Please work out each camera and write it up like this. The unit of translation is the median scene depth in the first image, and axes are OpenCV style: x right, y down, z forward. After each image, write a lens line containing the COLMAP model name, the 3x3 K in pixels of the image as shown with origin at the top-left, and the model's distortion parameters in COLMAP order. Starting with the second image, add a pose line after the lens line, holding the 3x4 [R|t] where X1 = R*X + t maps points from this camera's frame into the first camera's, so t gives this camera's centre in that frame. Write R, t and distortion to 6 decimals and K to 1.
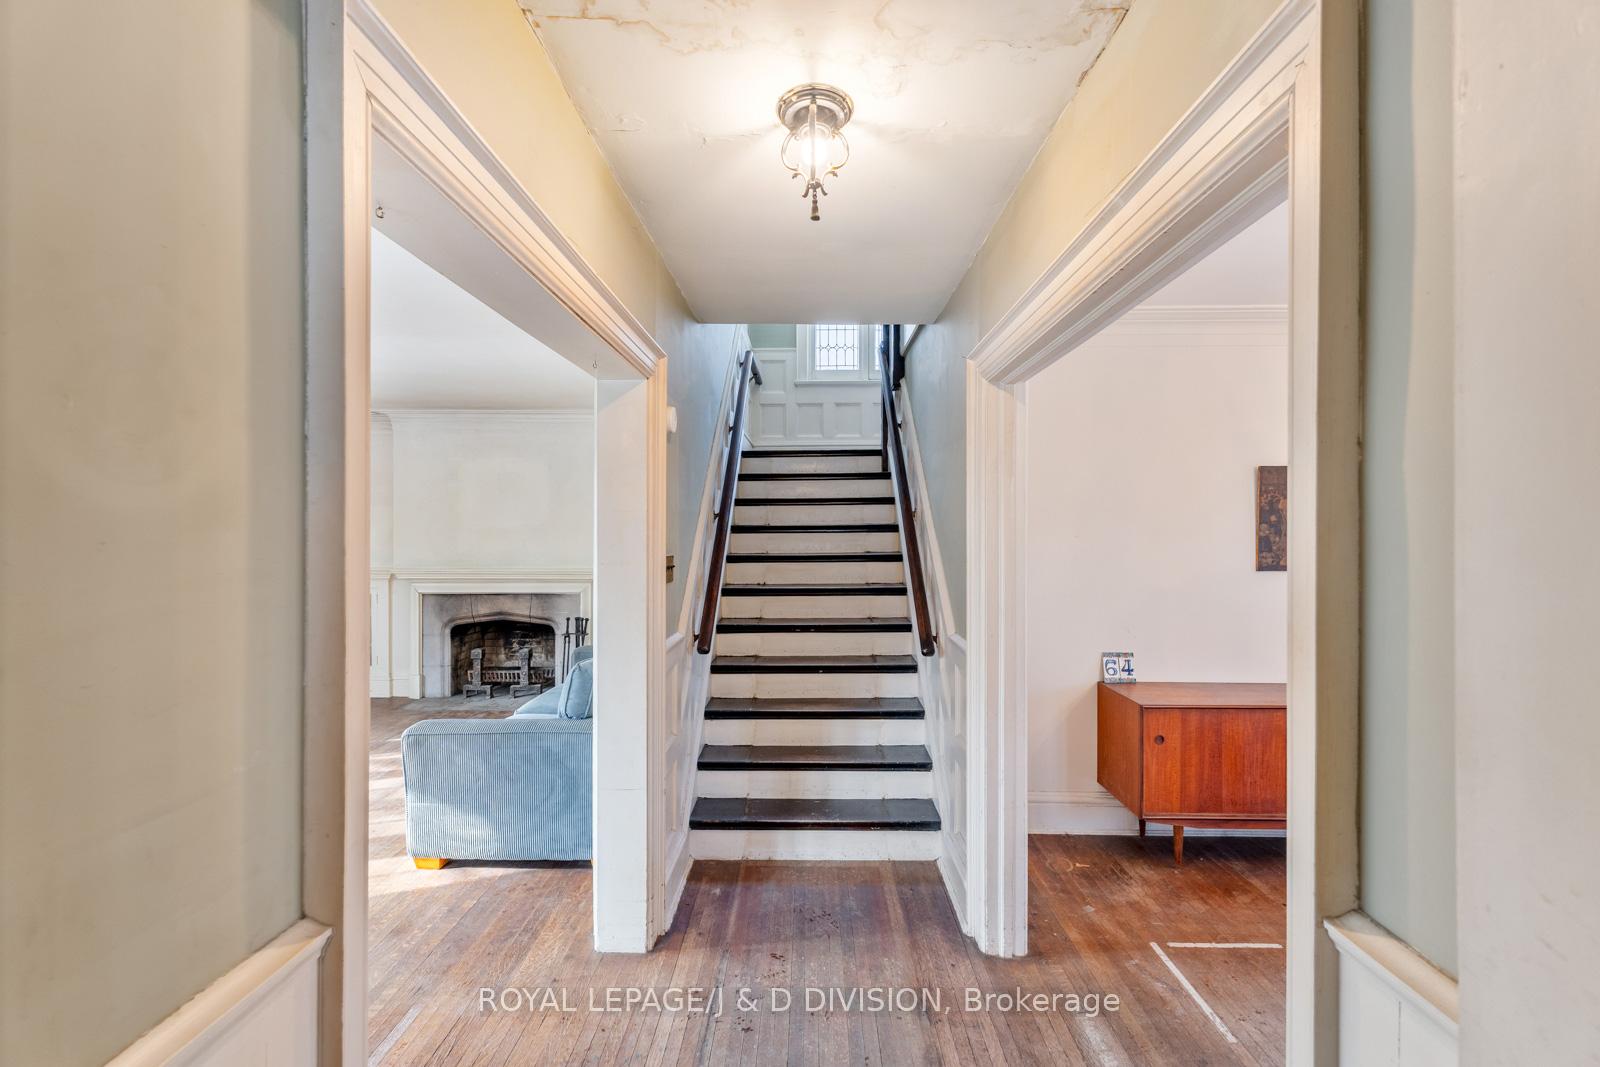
lens RADIAL K [[673.7, 0, 800.0], [0, 673.7, 530.1], [0, 0, 1]] dist [0.003220, -0.000419]
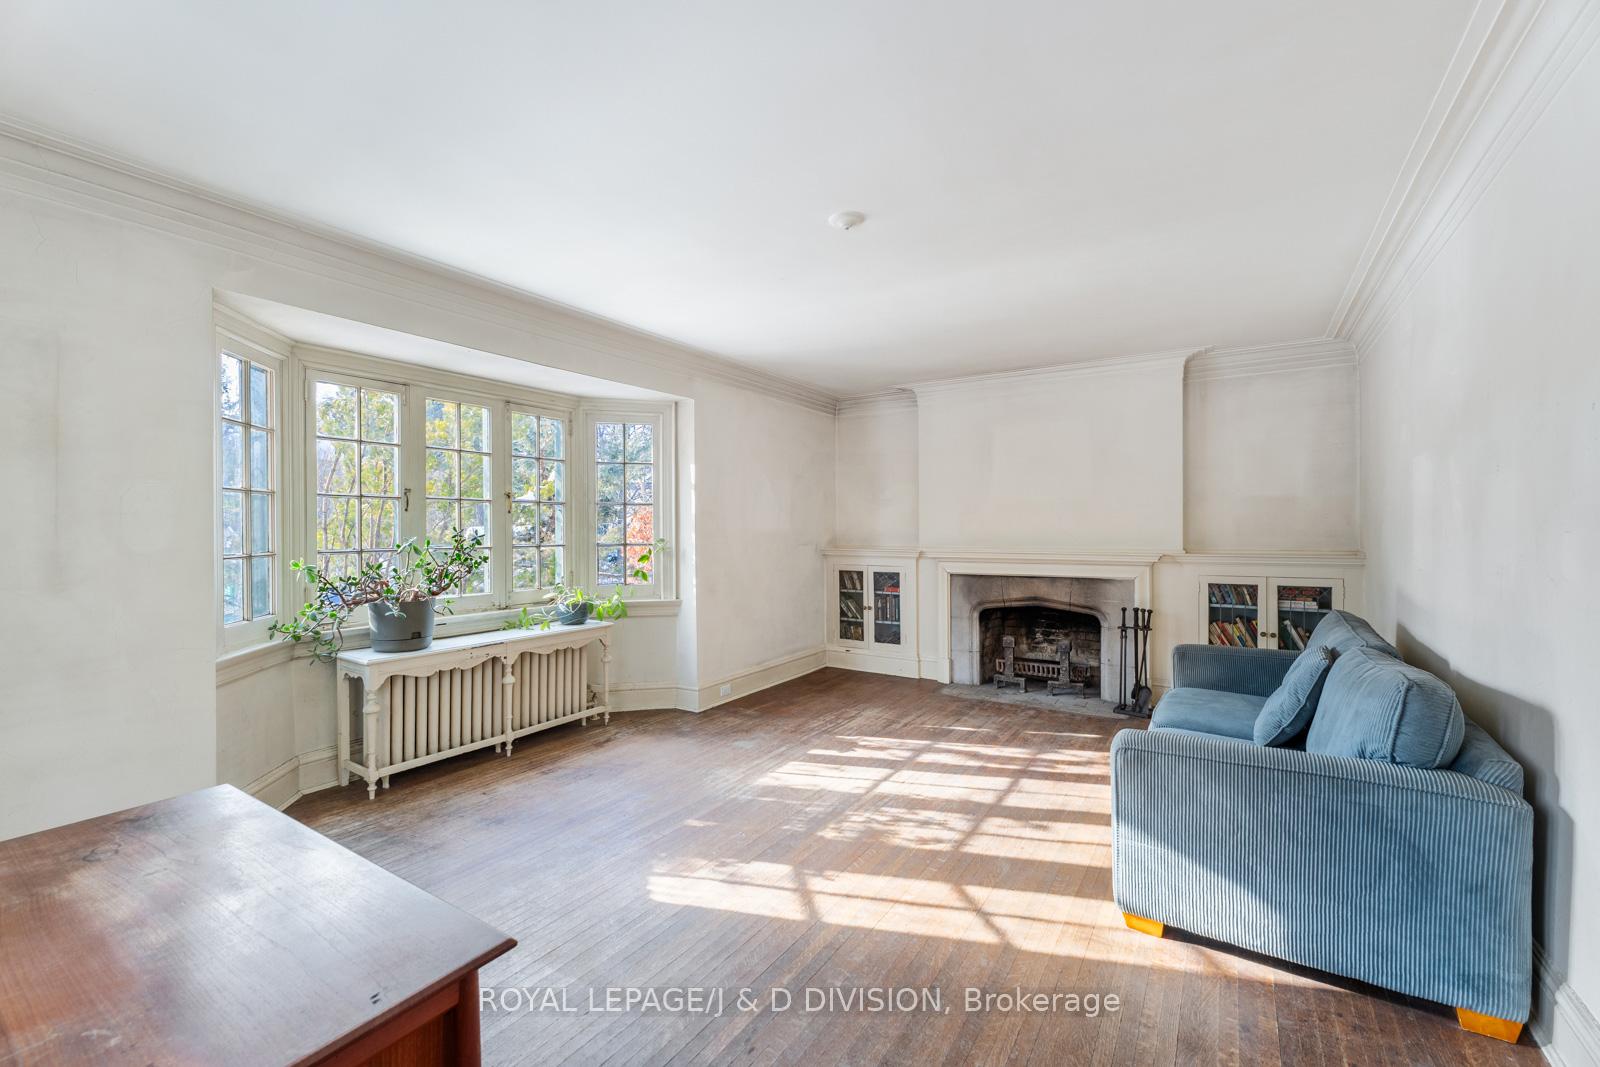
lens RADIAL K [[673.7, 0, 800.0], [0, 673.7, 530.1], [0, 0, 1]] dist [0.003220, -0.000419]
pose [[0.841875, -0.003533, -0.539661, -0.226324], [0.006906, 0.999967, 0.004228, 0.027690], [0.539629, -0.007286, 0.841872, 0.086752]]
